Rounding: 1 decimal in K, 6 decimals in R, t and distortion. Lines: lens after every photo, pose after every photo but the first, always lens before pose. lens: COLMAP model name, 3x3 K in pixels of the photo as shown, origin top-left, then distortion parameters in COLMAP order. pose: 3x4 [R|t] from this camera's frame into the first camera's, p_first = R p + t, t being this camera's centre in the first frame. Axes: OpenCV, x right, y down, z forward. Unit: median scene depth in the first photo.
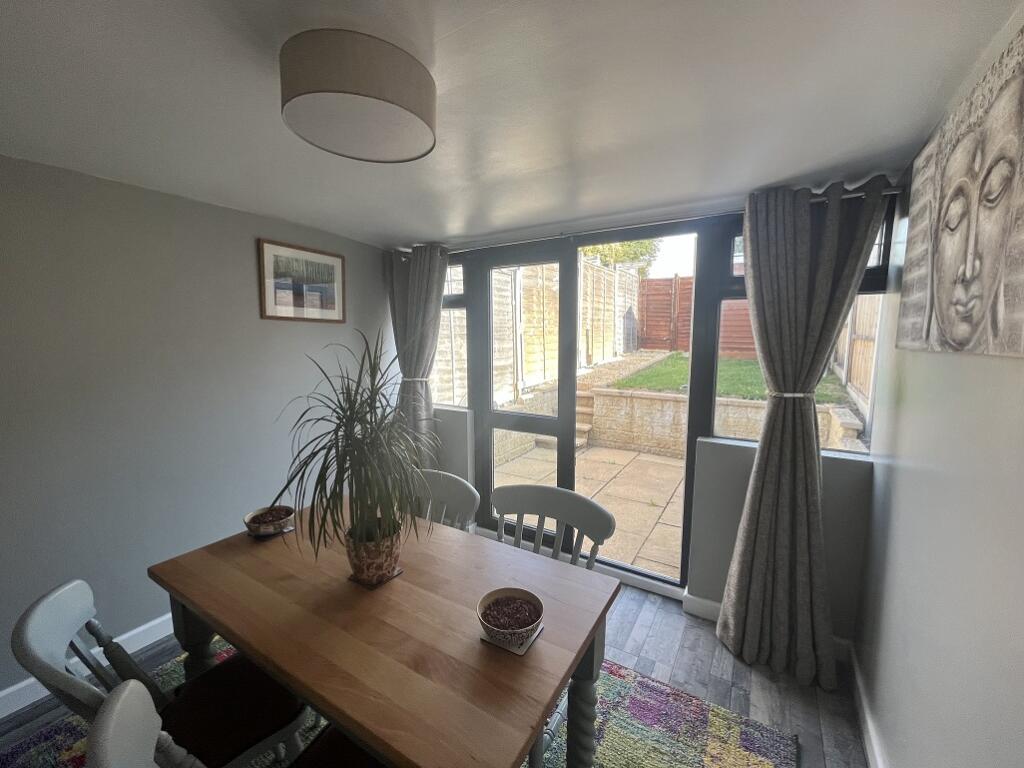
lens RADIAL K [[415.8, 0, 512.0], [0, 415.8, 384.0], [0, 0, 1]] dist [-0.000388, 0.000014]
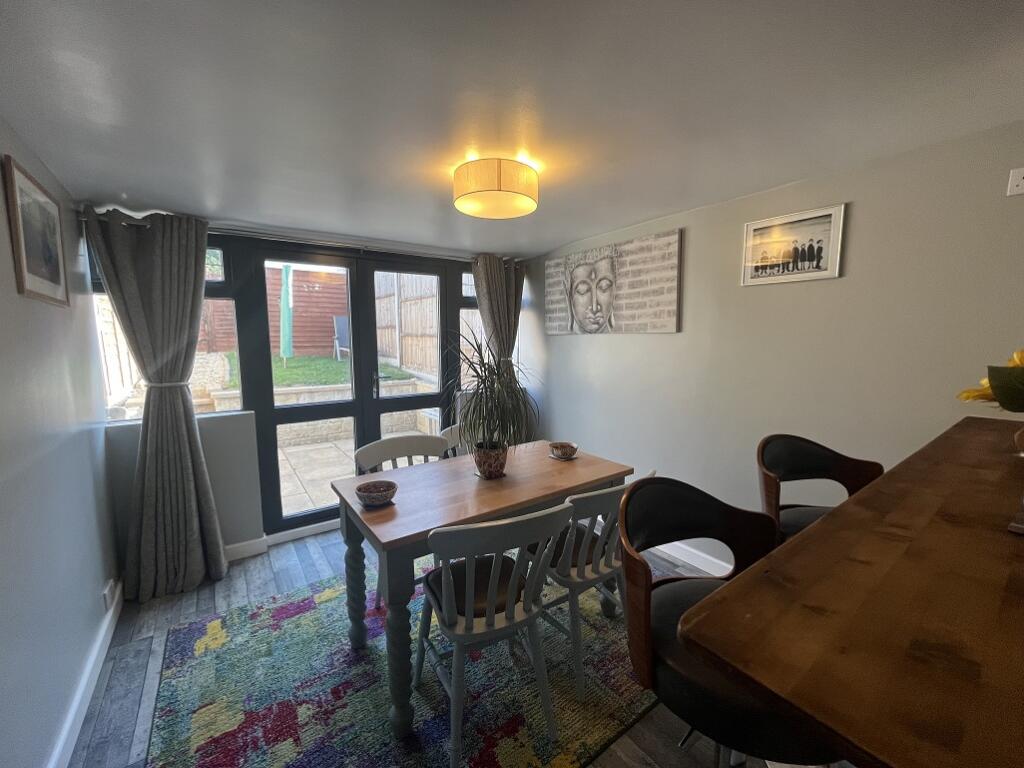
lens RADIAL K [[415.8, 0, 512.0], [0, 415.8, 384.0], [0, 0, 1]] dist [-0.000388, 0.000014]
pose [[0.391369, -0.107398, 0.913945, -0.731438], [0.112365, 0.991312, 0.068372, 0.006466], [-0.913348, 0.075937, 0.400037, 0.108964]]
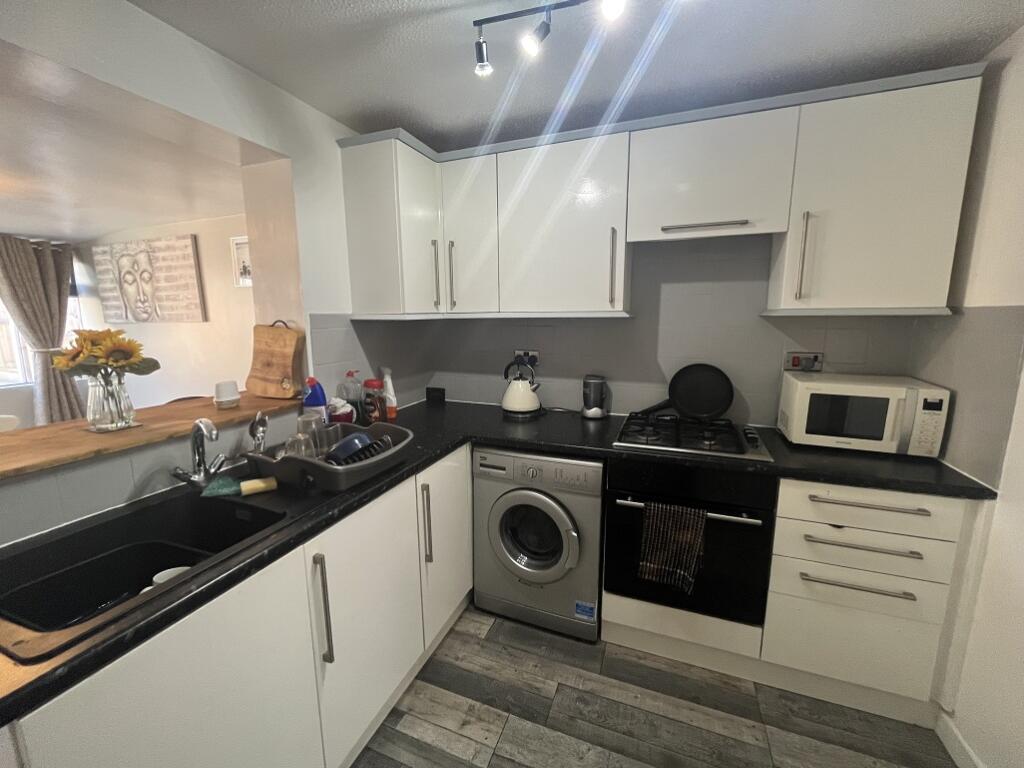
lens RADIAL K [[415.8, 0, 512.0], [0, 415.8, 384.0], [0, 0, 1]] dist [-0.000388, 0.000014]
pose [[-0.183822, -0.160506, 0.969767, -0.974673], [0.123601, 0.974973, 0.184796, 0.053856], [-0.975158, 0.153834, -0.159383, -0.445225]]
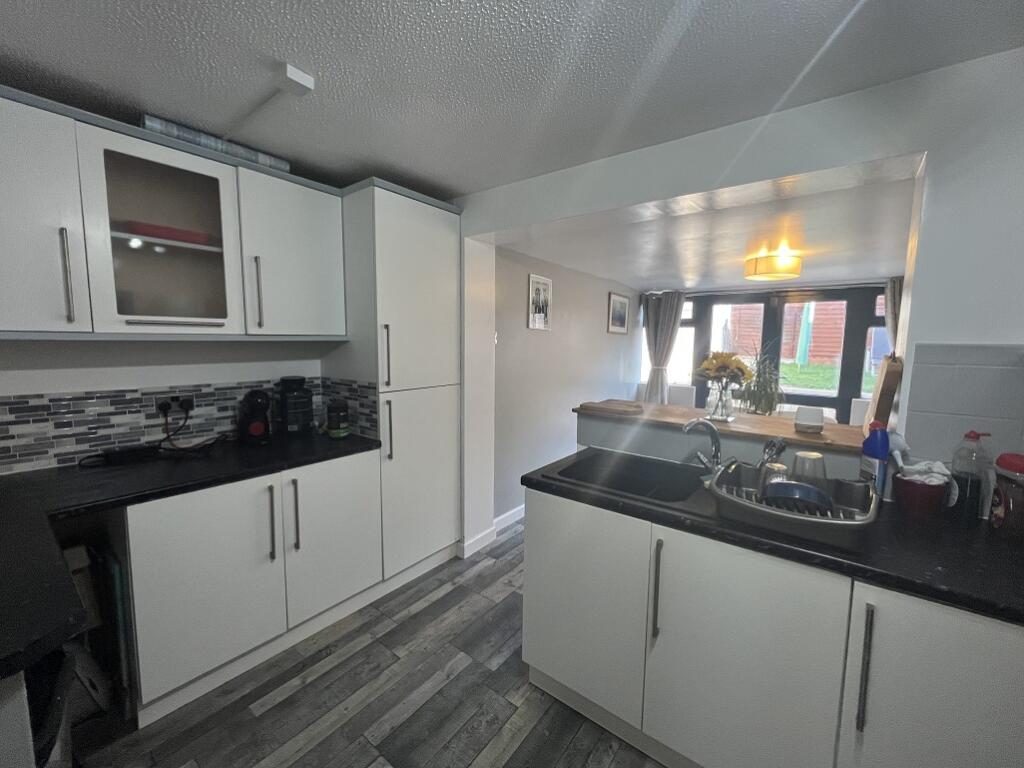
lens RADIAL K [[415.8, 0, 512.0], [0, 415.8, 384.0], [0, 0, 1]] dist [-0.000388, 0.000014]
pose [[0.995623, 0.023156, -0.090545, -0.714360], [-0.024302, 0.999638, -0.011582, 0.093208], [0.090244, 0.013731, 0.995825, -0.786401]]
